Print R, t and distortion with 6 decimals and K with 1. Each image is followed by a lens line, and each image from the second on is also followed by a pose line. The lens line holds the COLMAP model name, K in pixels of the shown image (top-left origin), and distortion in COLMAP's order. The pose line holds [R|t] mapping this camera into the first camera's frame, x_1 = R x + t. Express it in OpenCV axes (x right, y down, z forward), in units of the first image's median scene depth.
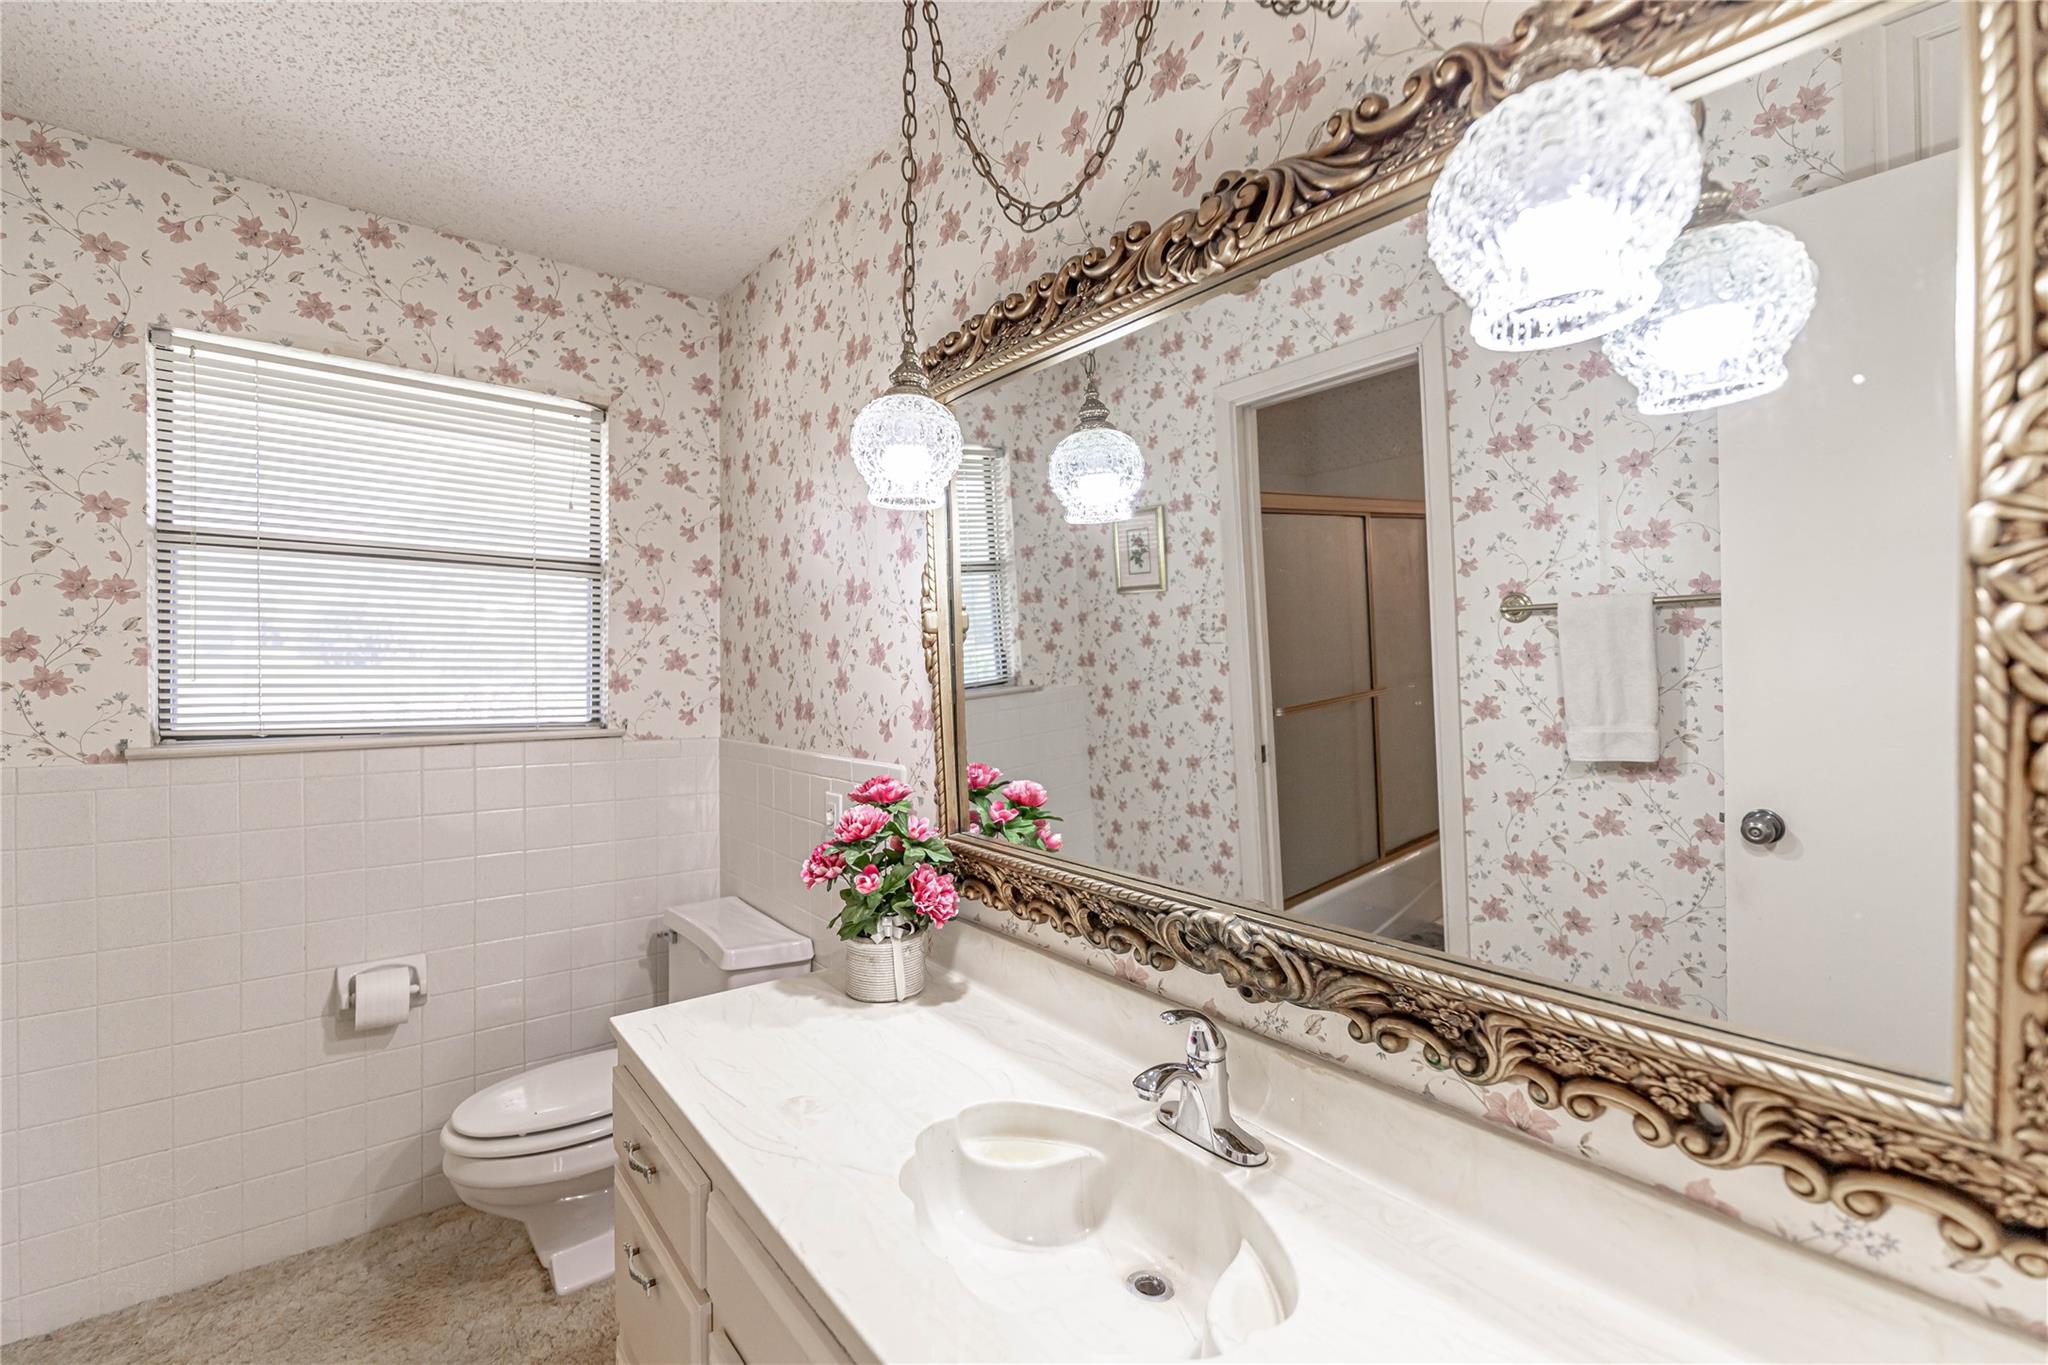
lens RADIAL K [[890.1, 0, 1018.2], [0, 890.1, 669.5], [0, 0, 1]] dist [0.000687, -0.001444]
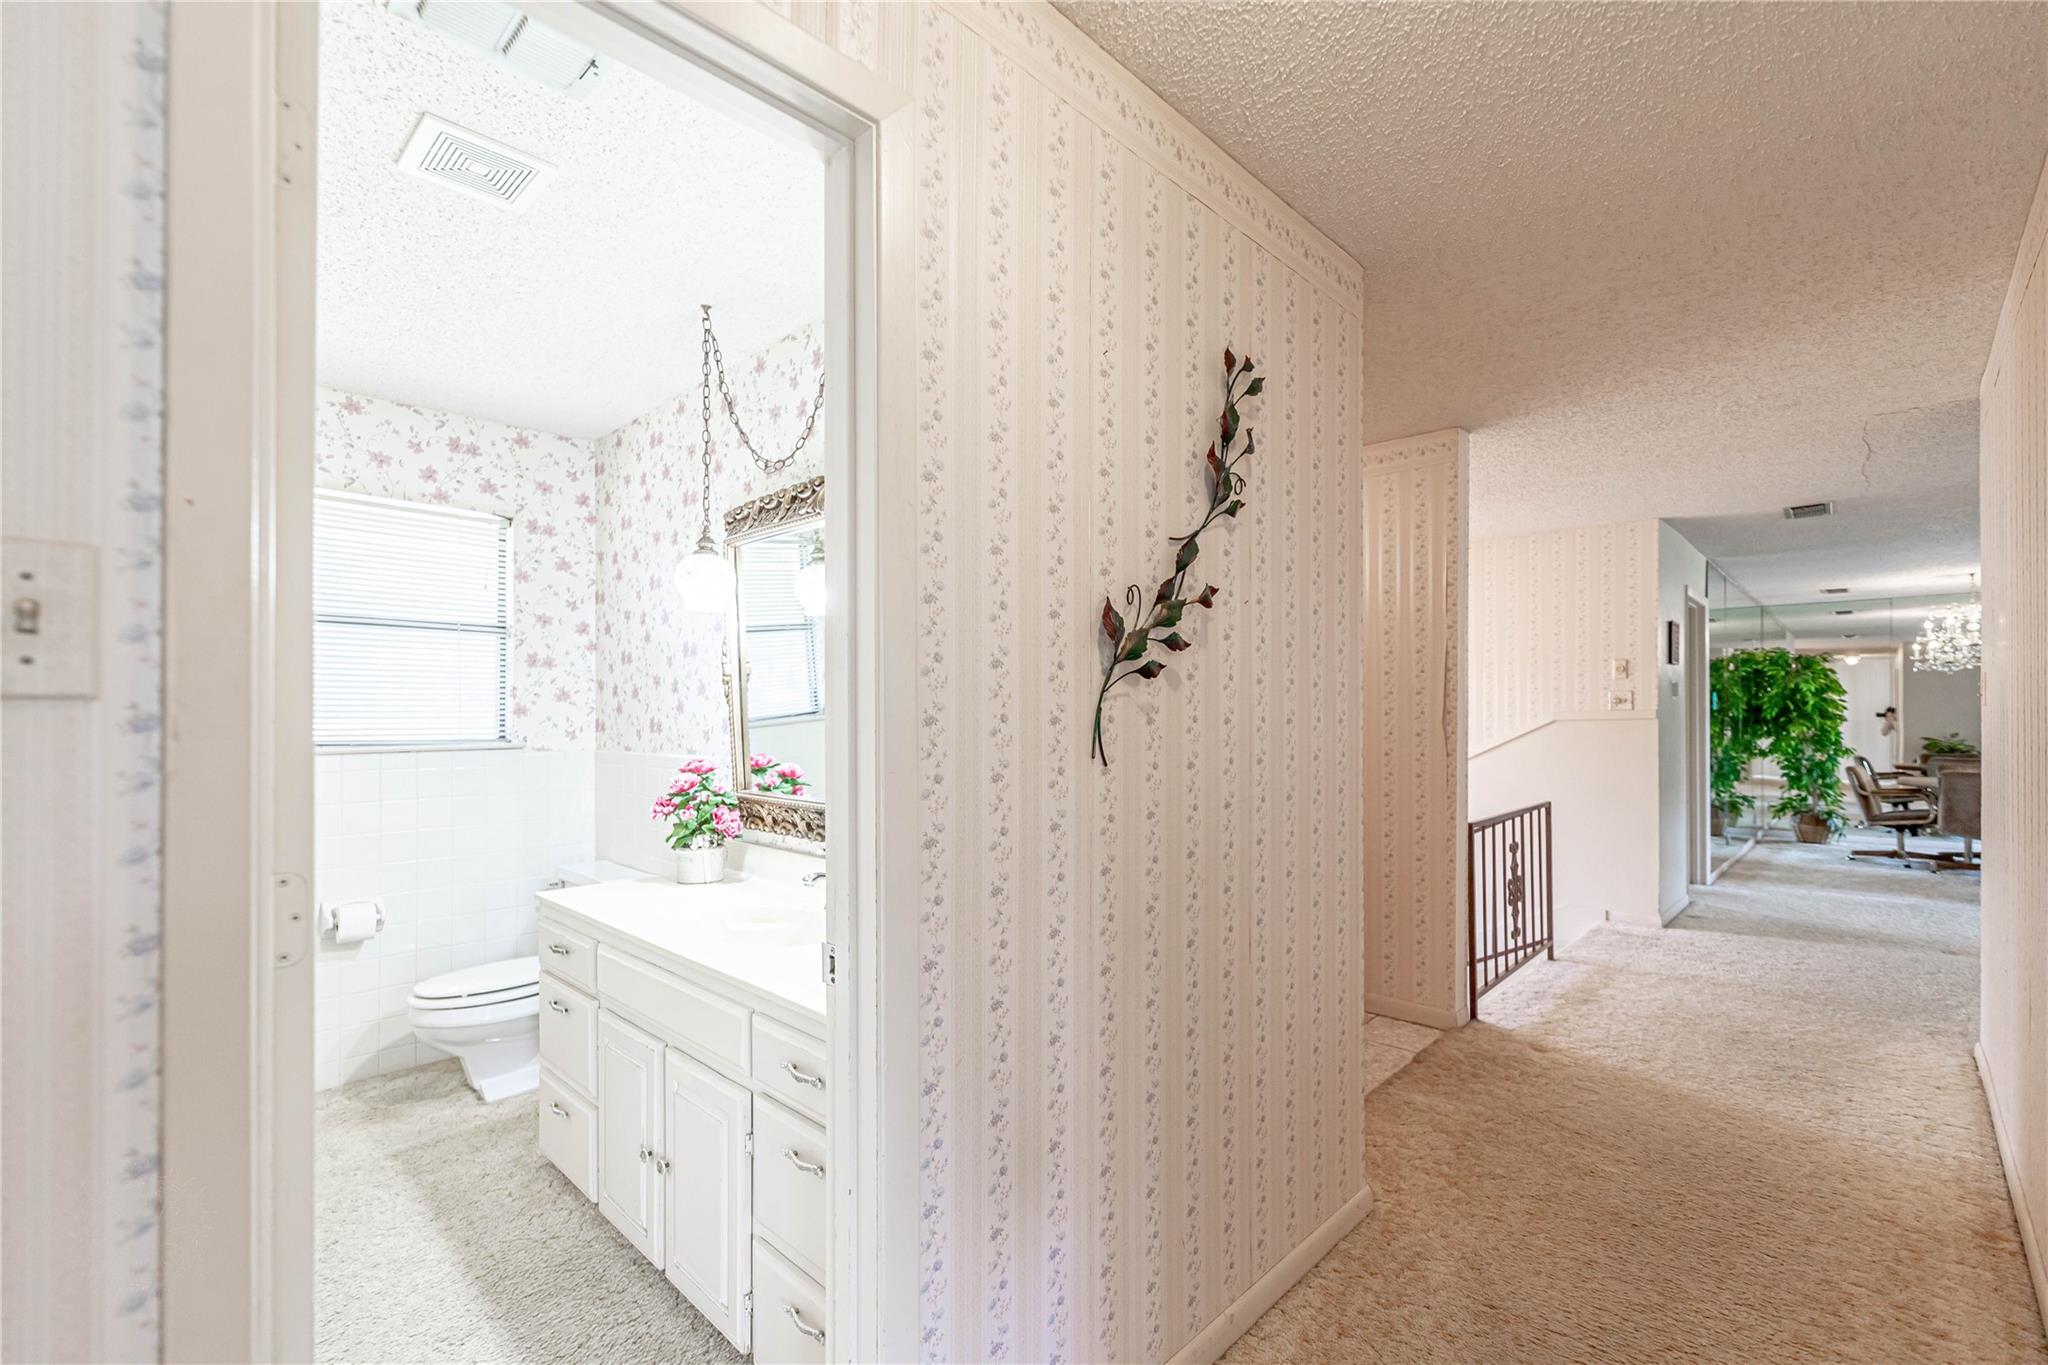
lens RADIAL K [[890.1, 0, 1033.4], [0, 890.1, 699.8], [0, 0, 1]] dist [0.000687, -0.001444]
pose [[0.989294, -0.003000, 0.145906, 0.172717], [0.004911, 0.999907, -0.012736, 0.021829], [-0.145855, 0.013316, 0.989216, -0.587237]]
